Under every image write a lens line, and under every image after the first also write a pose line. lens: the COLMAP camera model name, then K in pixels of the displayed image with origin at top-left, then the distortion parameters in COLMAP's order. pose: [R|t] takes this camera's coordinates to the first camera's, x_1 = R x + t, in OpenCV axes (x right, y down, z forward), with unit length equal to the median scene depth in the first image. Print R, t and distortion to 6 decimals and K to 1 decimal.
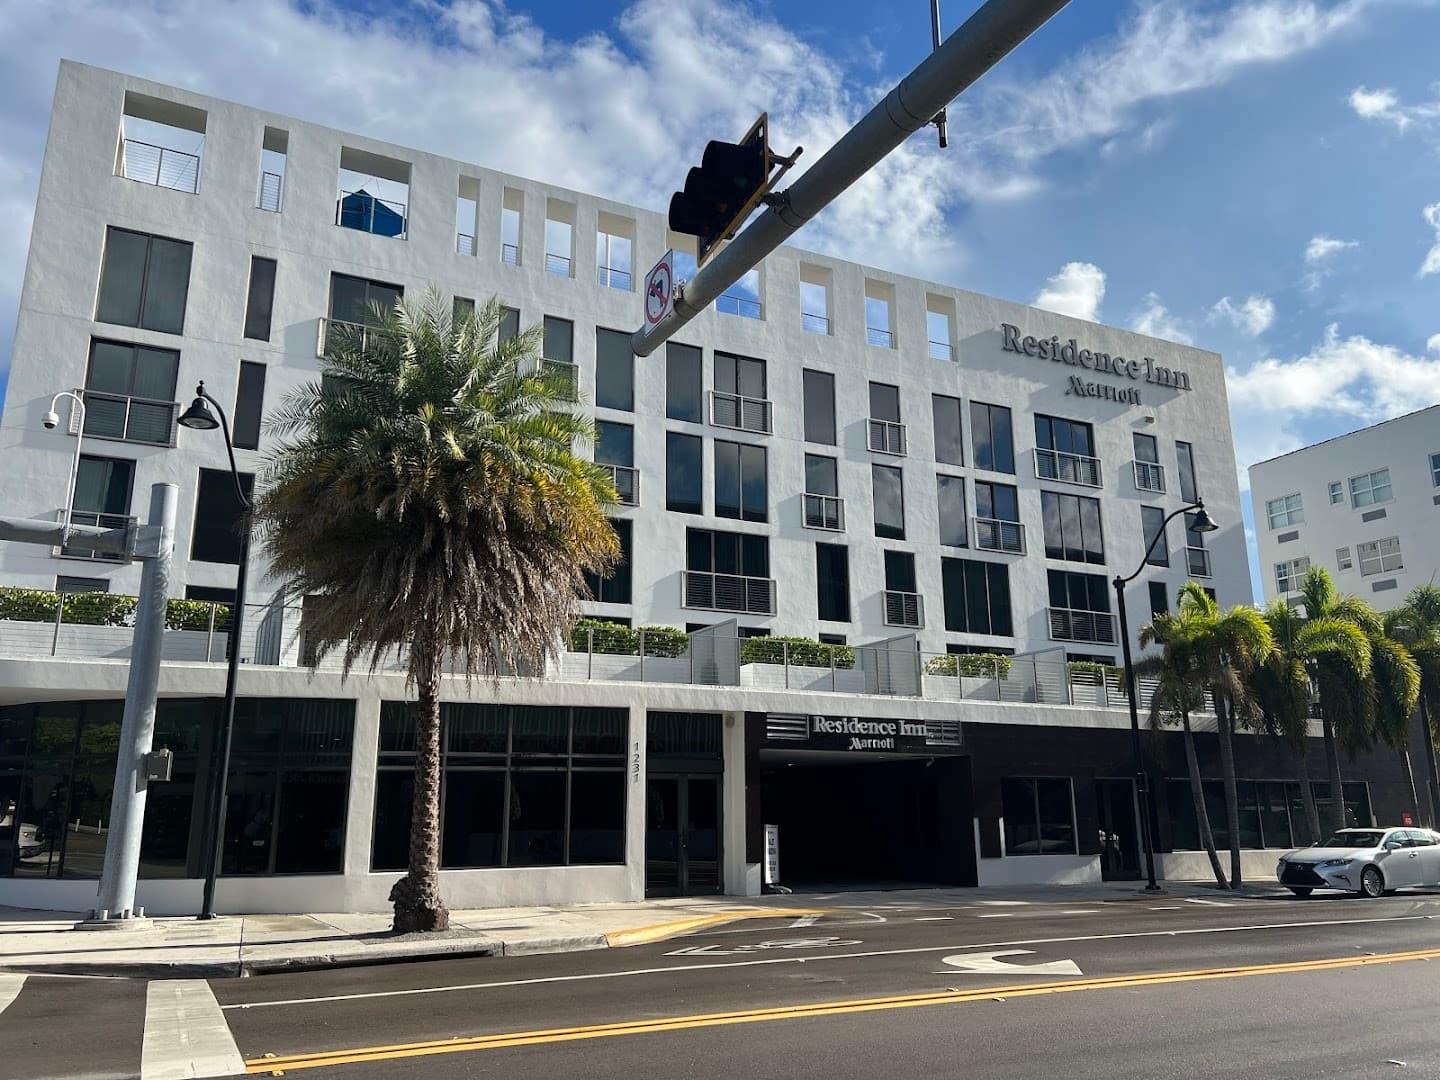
lens RADIAL K [[1131.6, 0, 718.9], [0, 1131.6, 517.7], [0, 0, 1]] dist [0.133030, -0.297985]
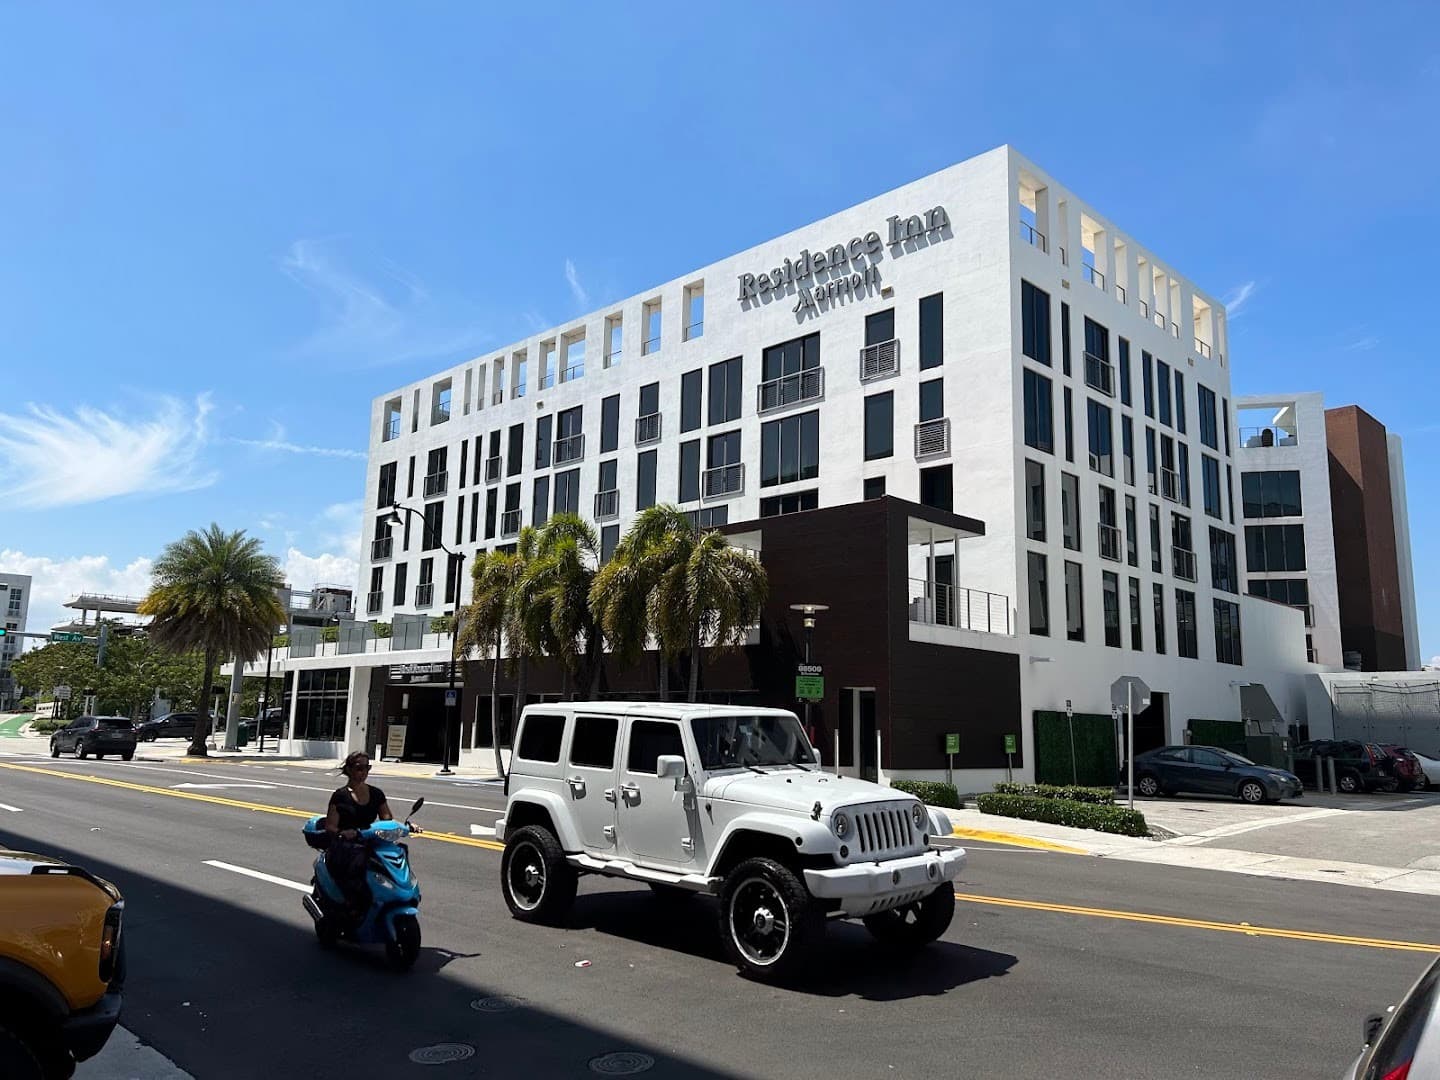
lens RADIAL K [[1131.6, 0, 718.9], [0, 1131.6, 517.7], [0, 0, 1]] dist [0.133030, -0.297985]
pose [[0.291410, -0.162915, -0.942623, 1.711338], [0.222873, 0.969836, -0.098718, 0.212975], [0.930273, -0.181318, 0.318930, 0.839348]]
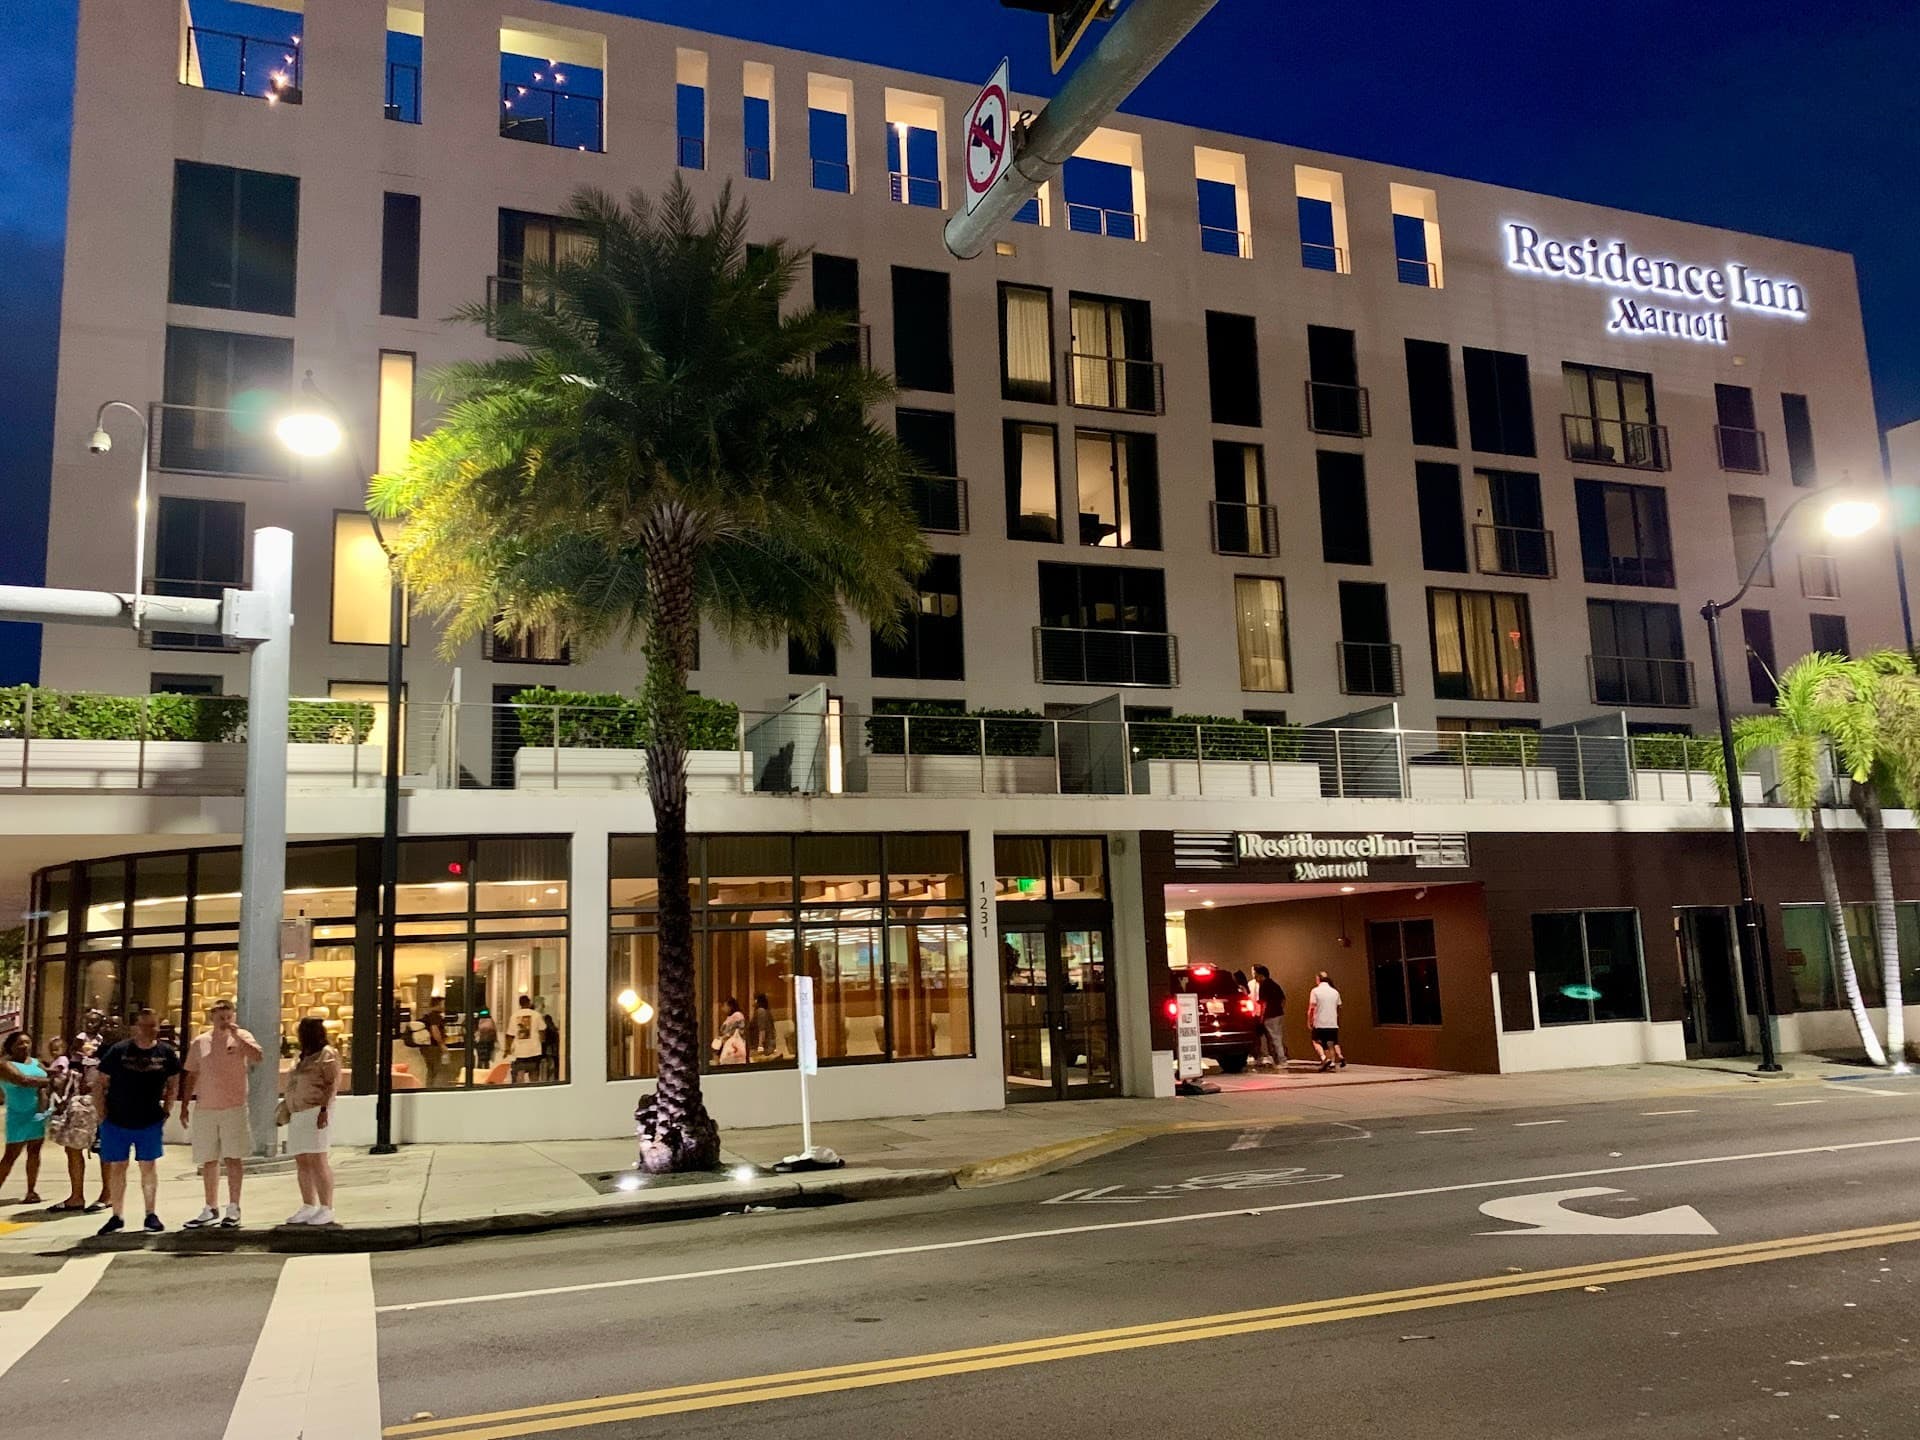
lens RADIAL K [[1634.2, 0, 962.7], [0, 1634.2, 669.0], [0, 0, 1]] dist [0.005455, 0.000103]
pose [[0.996116, -0.044683, -0.075868, -0.003898], [0.049867, 0.996448, 0.067863, 0.004871], [0.072566, -0.071383, 0.994806, 0.038850]]
